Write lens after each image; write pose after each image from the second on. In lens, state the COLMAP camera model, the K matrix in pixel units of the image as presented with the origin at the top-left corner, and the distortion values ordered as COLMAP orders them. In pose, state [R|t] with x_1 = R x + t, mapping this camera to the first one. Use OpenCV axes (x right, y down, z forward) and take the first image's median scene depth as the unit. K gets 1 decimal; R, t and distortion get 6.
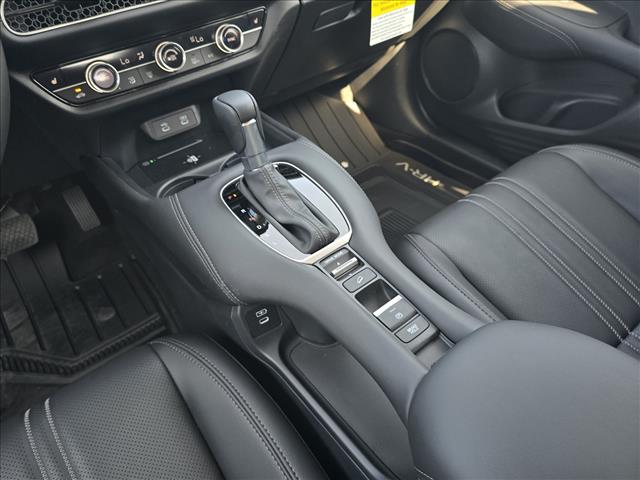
lens RADIAL K [[435.8, 0, 323.4], [0, 435.8, 238.9], [0, 0, 1]] dist [0.060299, -0.072605]
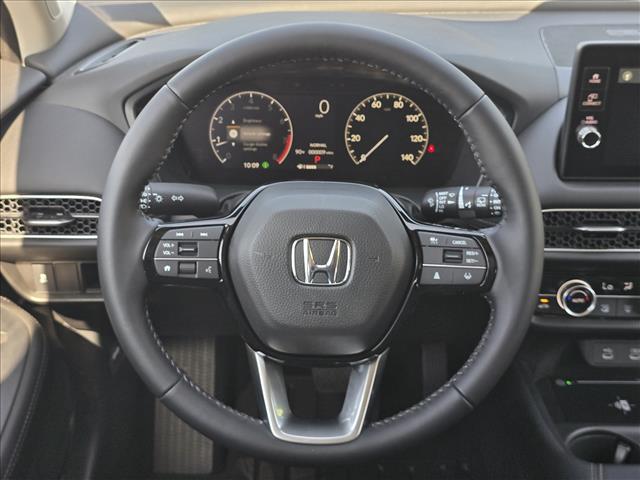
lens RADIAL K [[868.7, 0, 320.0], [0, 868.7, 240.0], [0, 0, 1]] dist [0.107934, -0.060629]
pose [[0.782255, 0.356672, -0.510746, -0.053477], [-0.461986, 0.882151, -0.091537, -0.071292], [0.417906, 0.307563, 0.854845, -0.657757]]
